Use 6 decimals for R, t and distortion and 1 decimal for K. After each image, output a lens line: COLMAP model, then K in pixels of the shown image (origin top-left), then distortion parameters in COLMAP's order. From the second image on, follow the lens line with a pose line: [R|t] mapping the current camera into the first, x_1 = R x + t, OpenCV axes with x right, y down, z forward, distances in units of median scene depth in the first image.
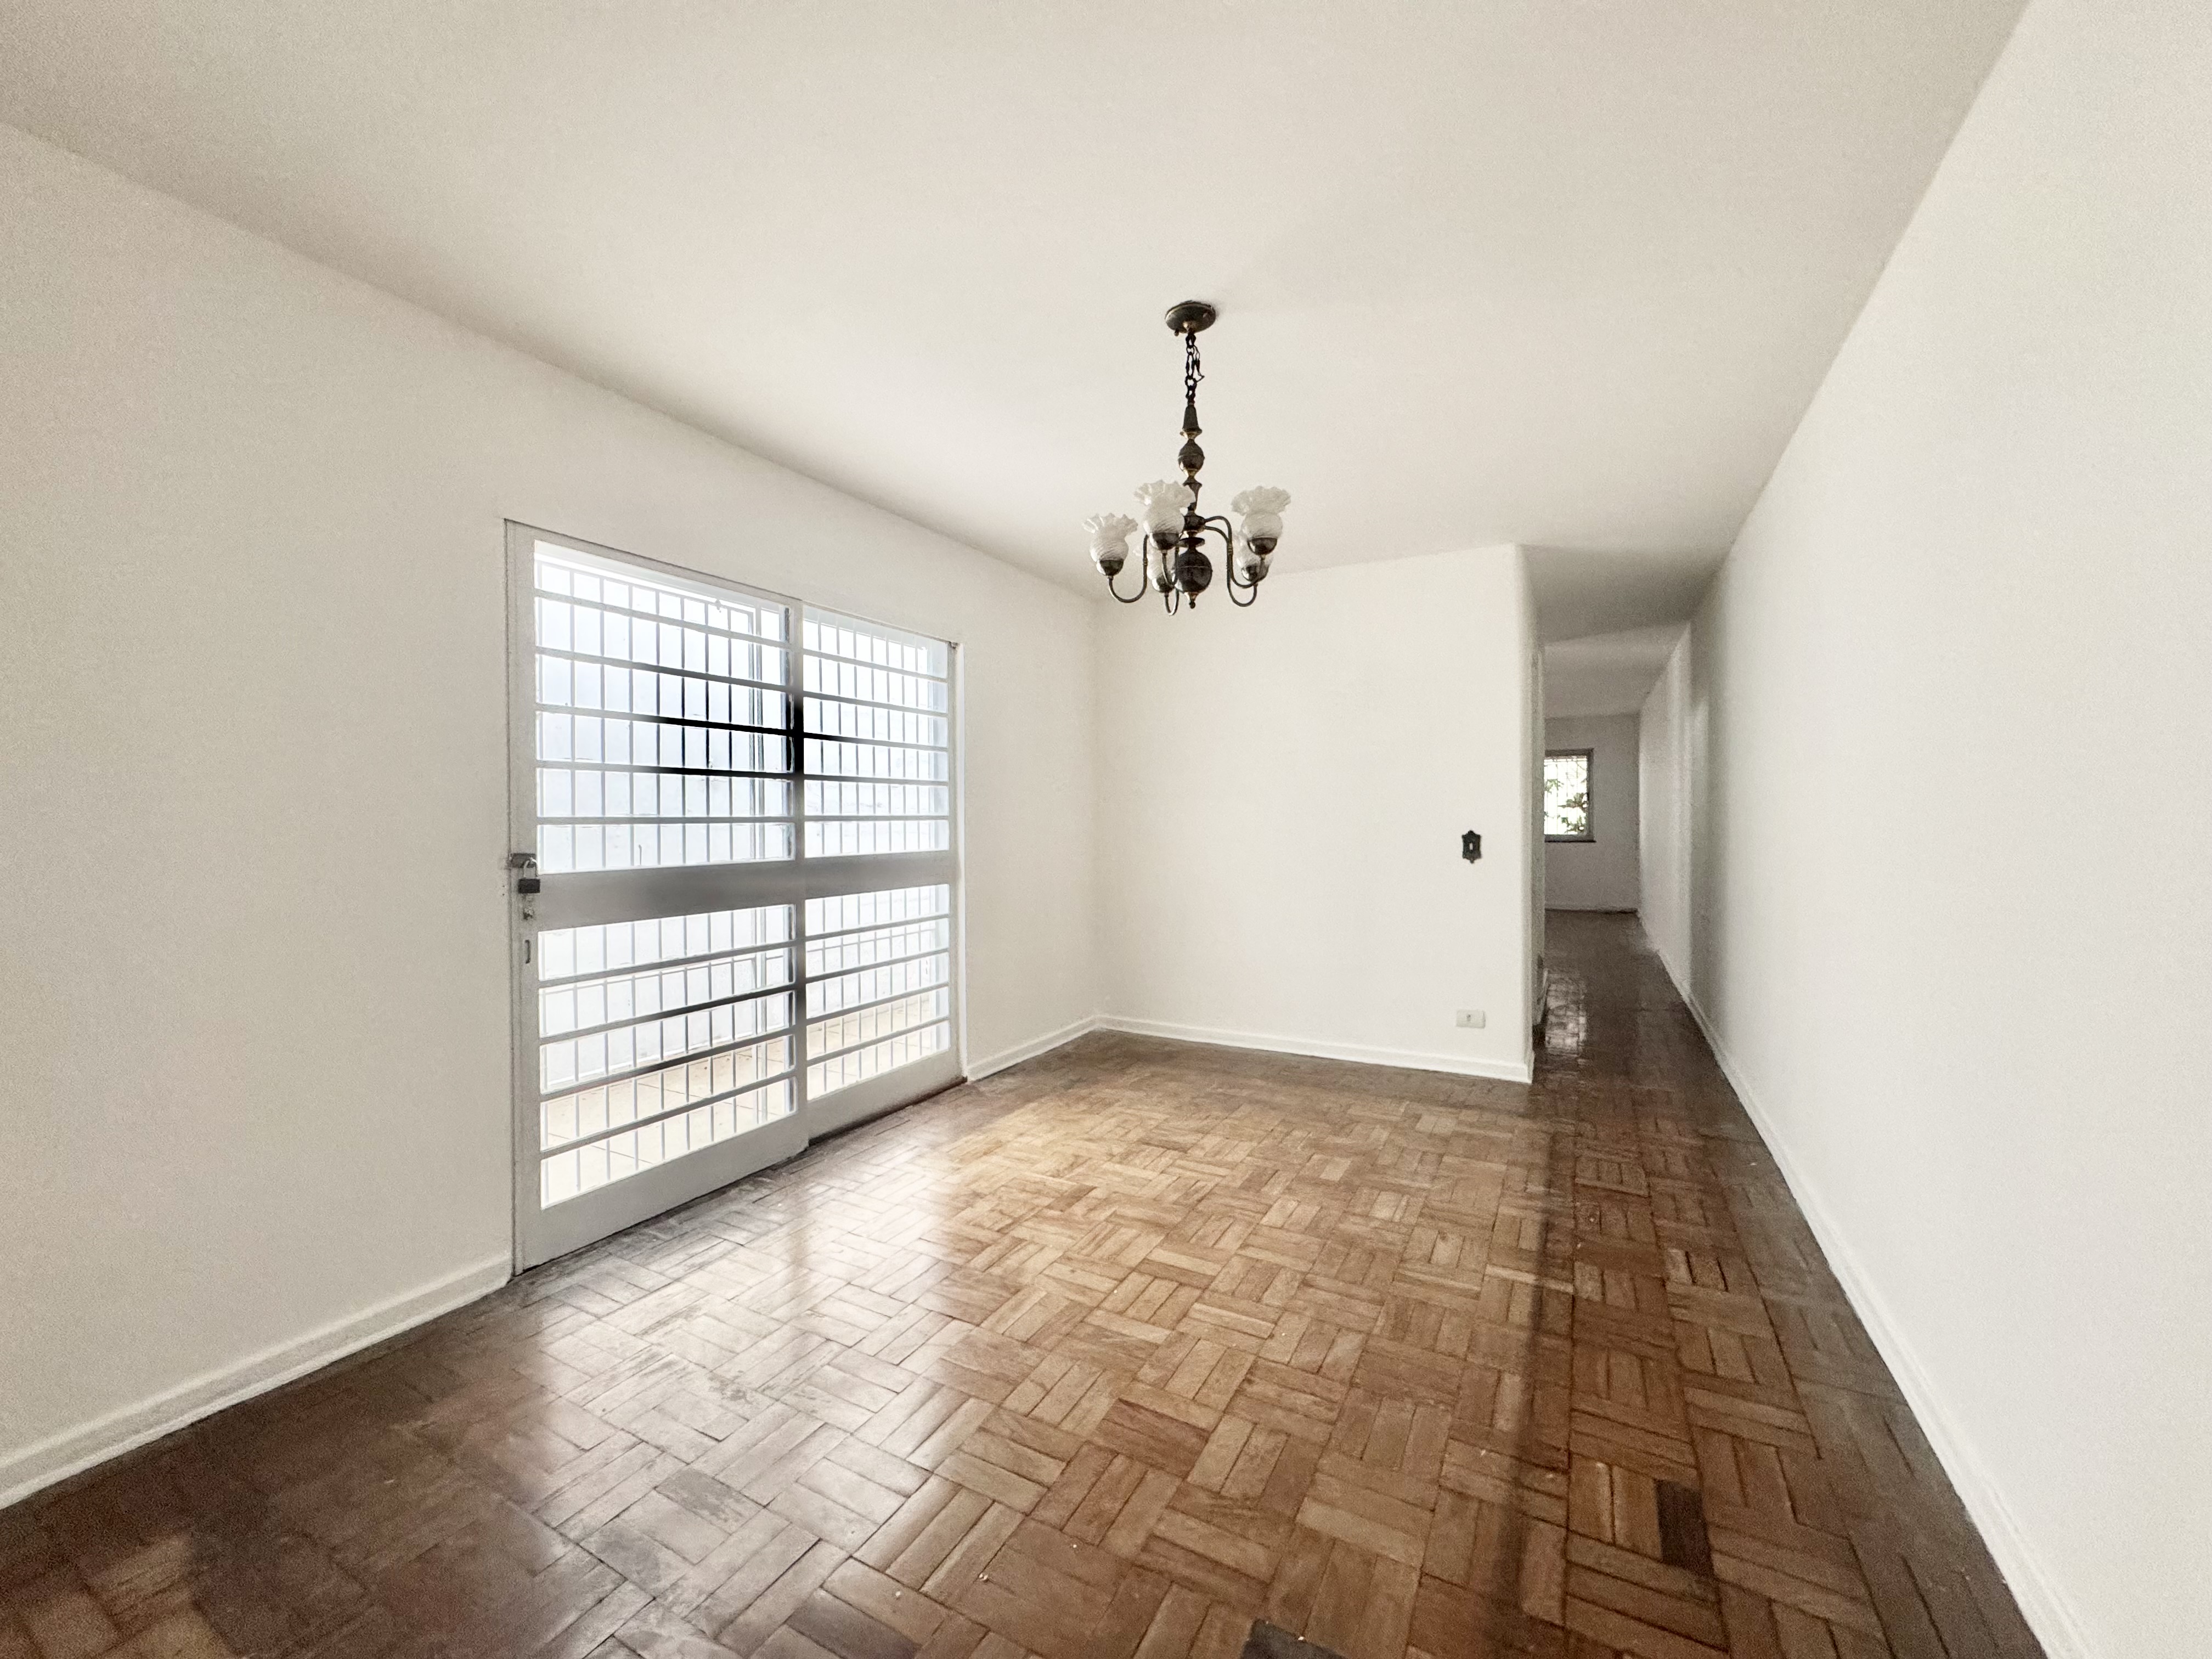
lens RADIAL K [[879.9, 0, 1102.7], [0, 879.9, 827.8], [0, 0, 1]] dist [-0.000253, 0.000277]
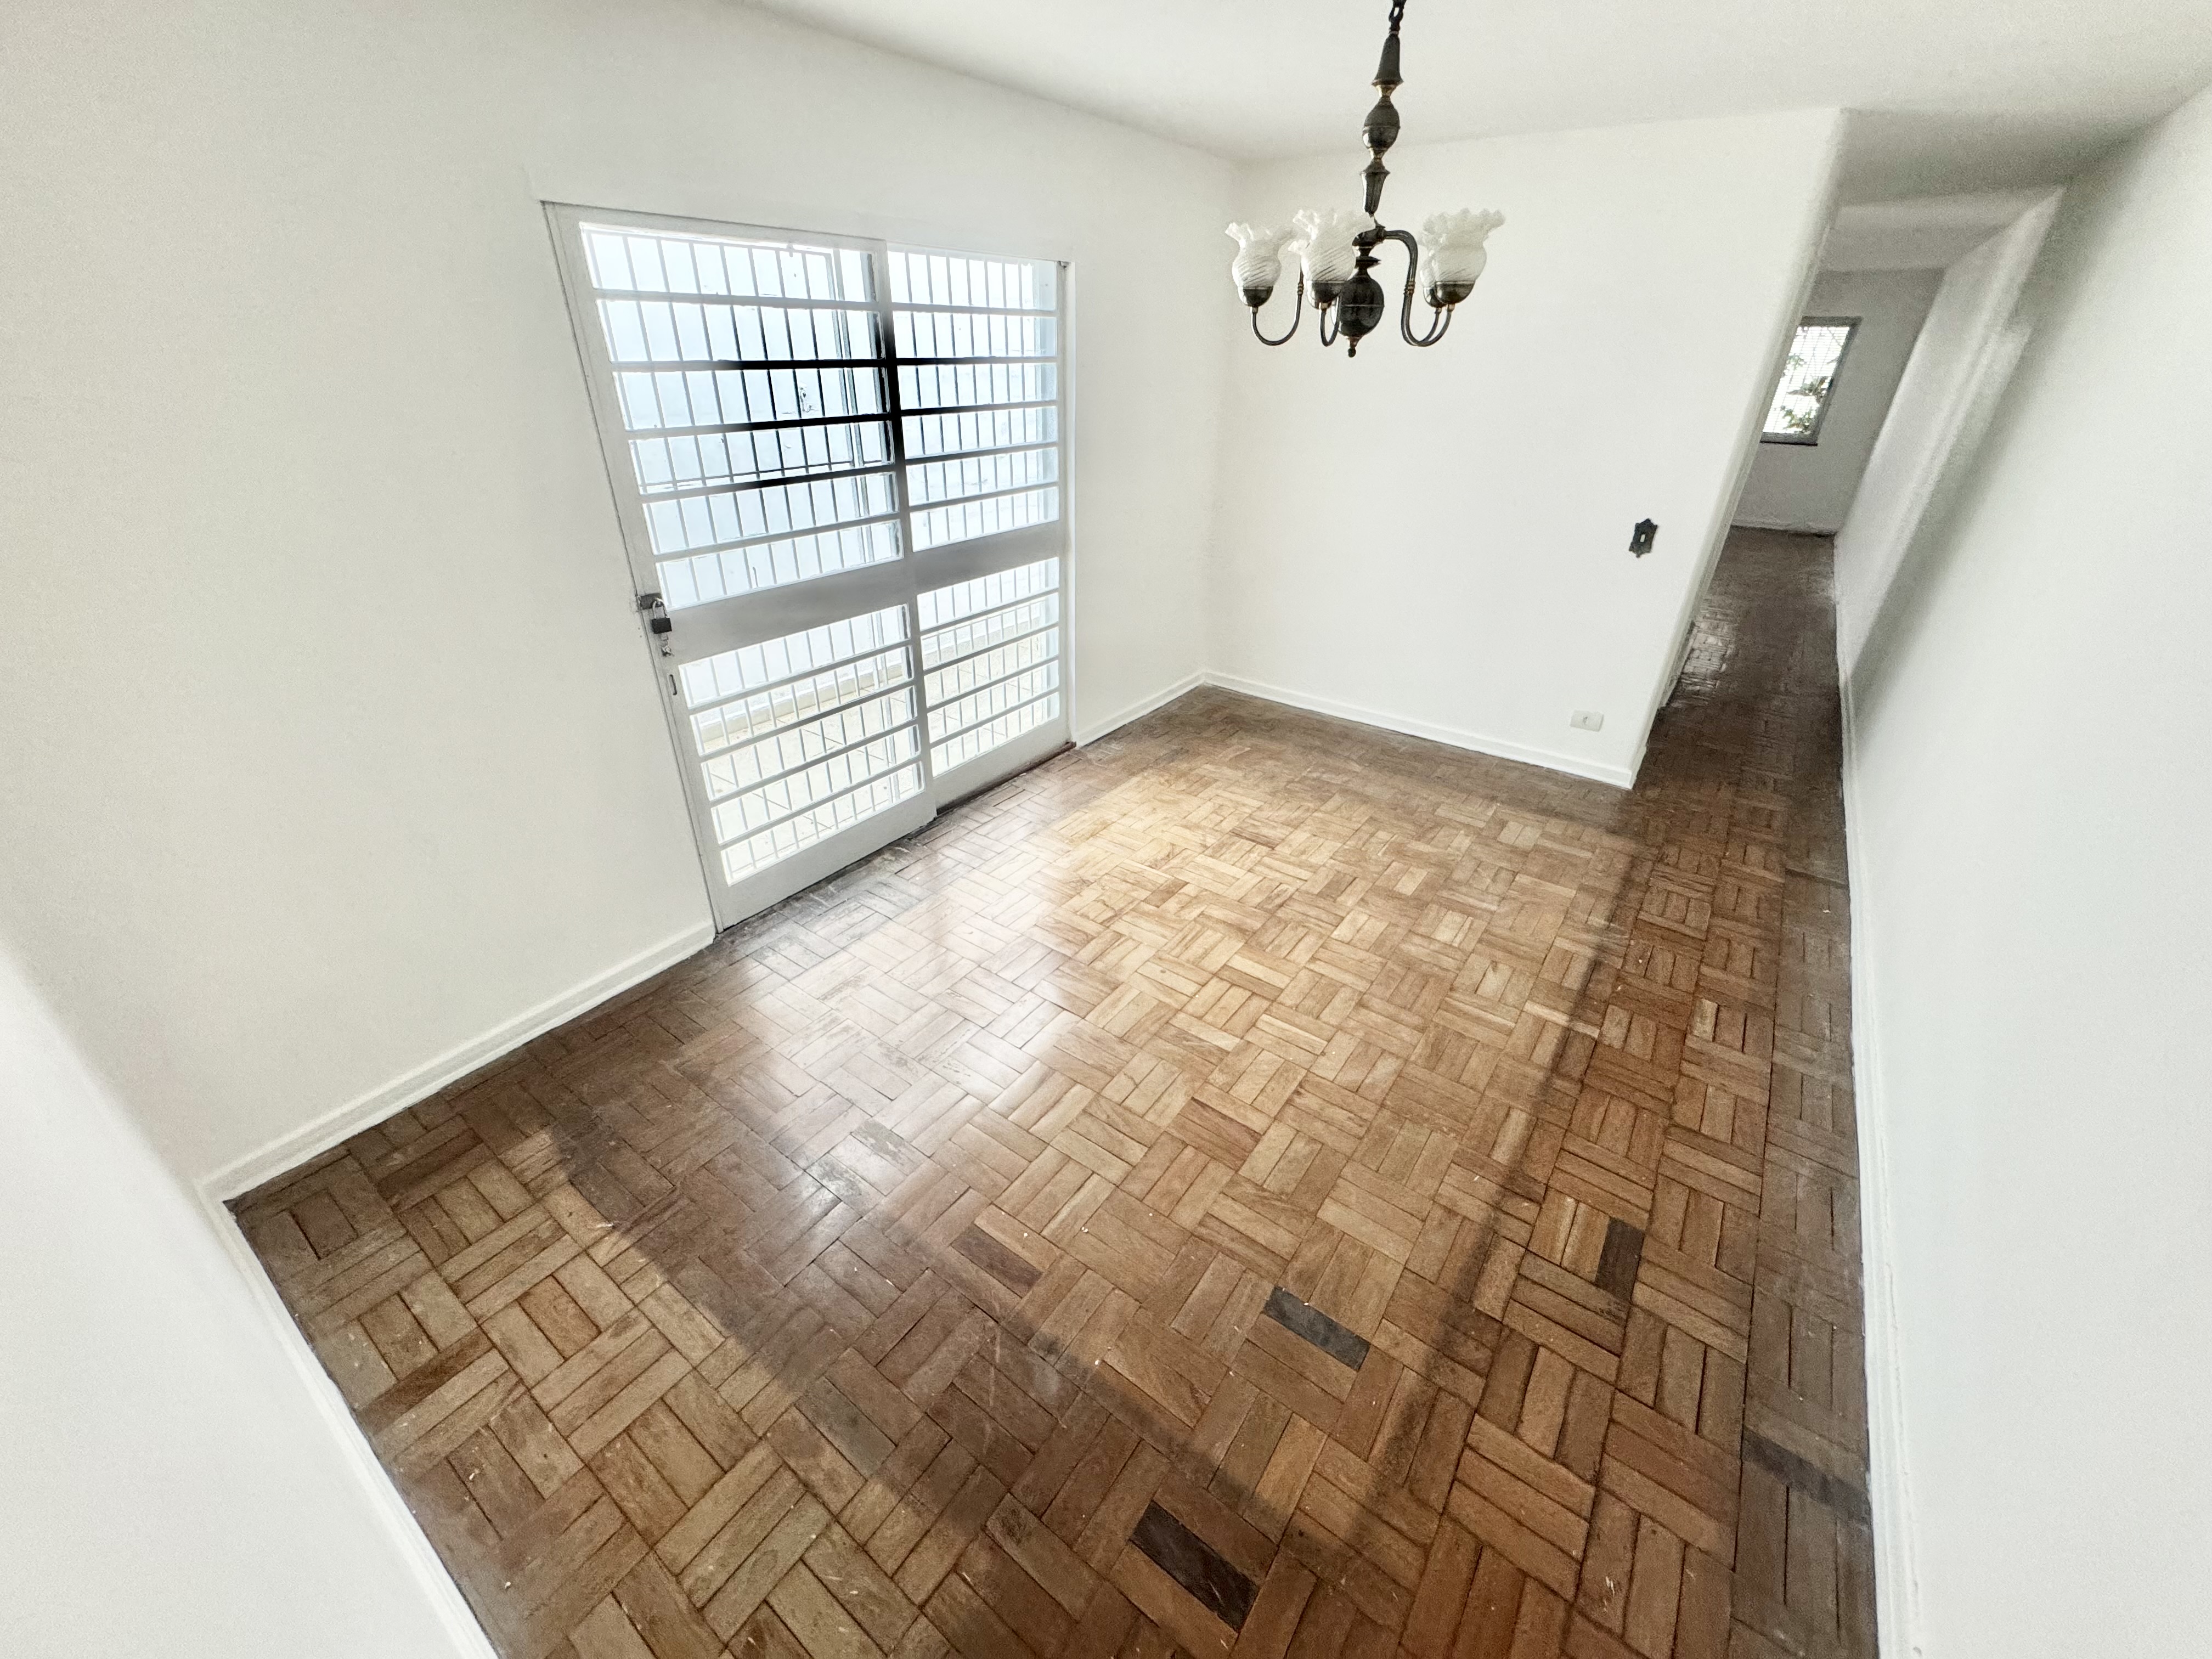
lens RADIAL K [[879.9, 0, 1103.6], [0, 879.9, 825.9], [0, 0, 1]] dist [-0.000253, 0.000277]
pose [[0.991656, 0.079757, -0.101278, -0.008672], [-0.022455, 0.880493, 0.473527, -0.228643], [0.126942, -0.467302, 0.874937, 0.043609]]
